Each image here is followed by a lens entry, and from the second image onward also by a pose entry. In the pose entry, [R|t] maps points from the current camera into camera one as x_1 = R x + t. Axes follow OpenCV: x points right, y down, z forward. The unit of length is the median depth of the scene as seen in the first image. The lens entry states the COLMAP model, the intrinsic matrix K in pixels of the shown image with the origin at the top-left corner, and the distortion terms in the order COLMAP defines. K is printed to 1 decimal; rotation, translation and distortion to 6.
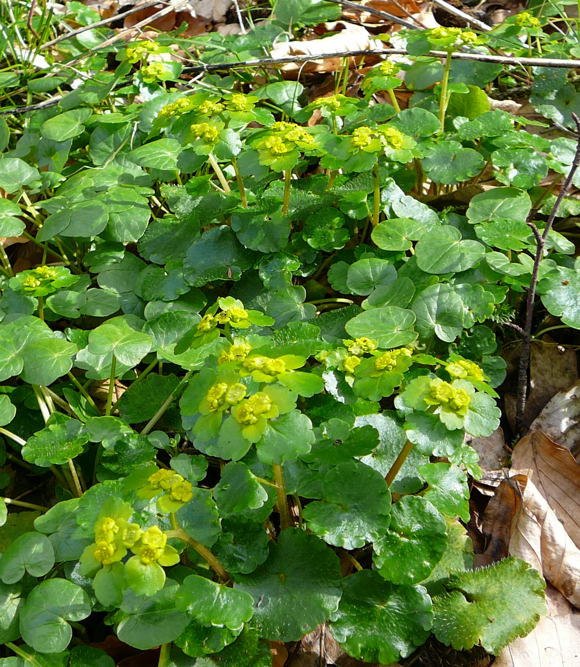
lens RADIAL K [[983.0, 0, 290.0], [0, 983.0, 333.5], [0, 0, 1]] dist [-0.133560, 0.141768]
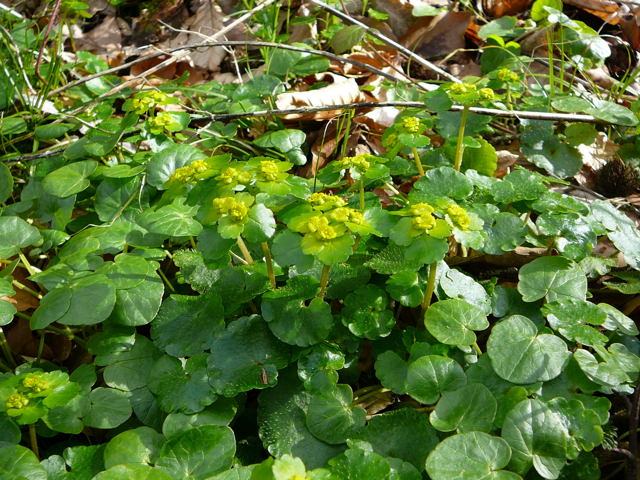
lens RADIAL K [[617.0, 0, 320.0], [0, 617.0, 240.0], [0, 0, 1]] dist [-0.138825, 0.190412]
pose [[0.991403, -0.019956, 0.129316, -0.065561], [0.024672, 0.999084, -0.034970, -0.130017], [-0.128500, 0.037860, 0.990987, 0.386205]]
